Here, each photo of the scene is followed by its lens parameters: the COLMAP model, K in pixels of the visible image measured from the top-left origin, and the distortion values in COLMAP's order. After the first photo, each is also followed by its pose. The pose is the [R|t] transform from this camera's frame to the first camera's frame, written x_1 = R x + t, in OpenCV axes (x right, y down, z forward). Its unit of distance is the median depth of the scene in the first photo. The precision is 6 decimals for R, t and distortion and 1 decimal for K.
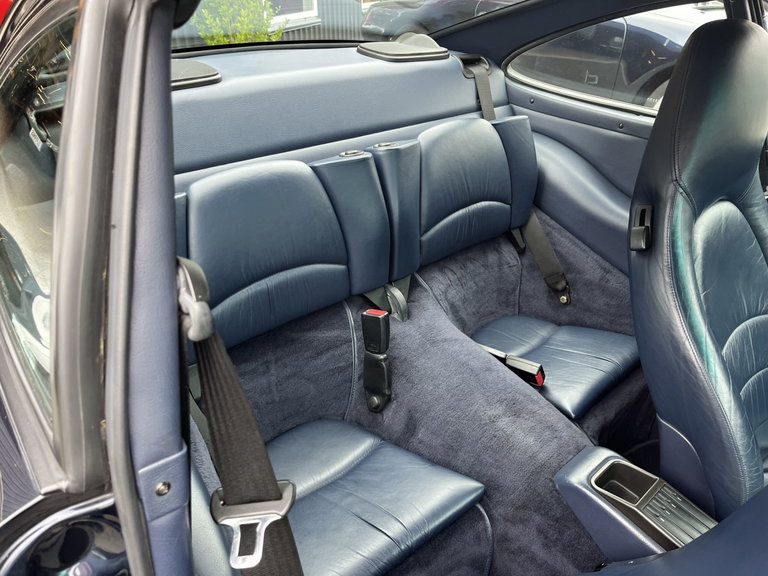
lens RADIAL K [[586.4, 0, 384.1], [0, 586.4, 289.4], [0, 0, 1]] dist [0.061853, -0.091938]
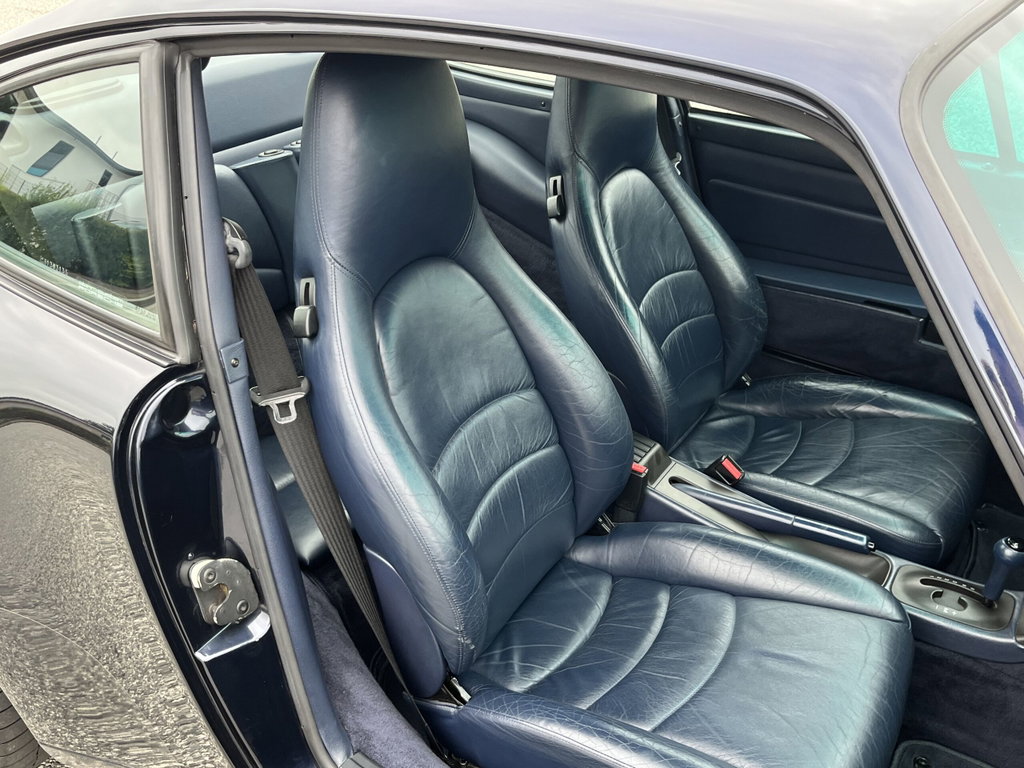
lens RADIAL K [[967.7, 0, 516.1], [0, 967.7, 385.5], [0, 0, 1]] dist [0.030123, 0.000000]
pose [[0.959376, -0.142617, 0.243428, -0.115905], [0.141322, 0.989699, 0.022870, 0.176493], [-0.244183, 0.012460, 0.969649, -0.675581]]
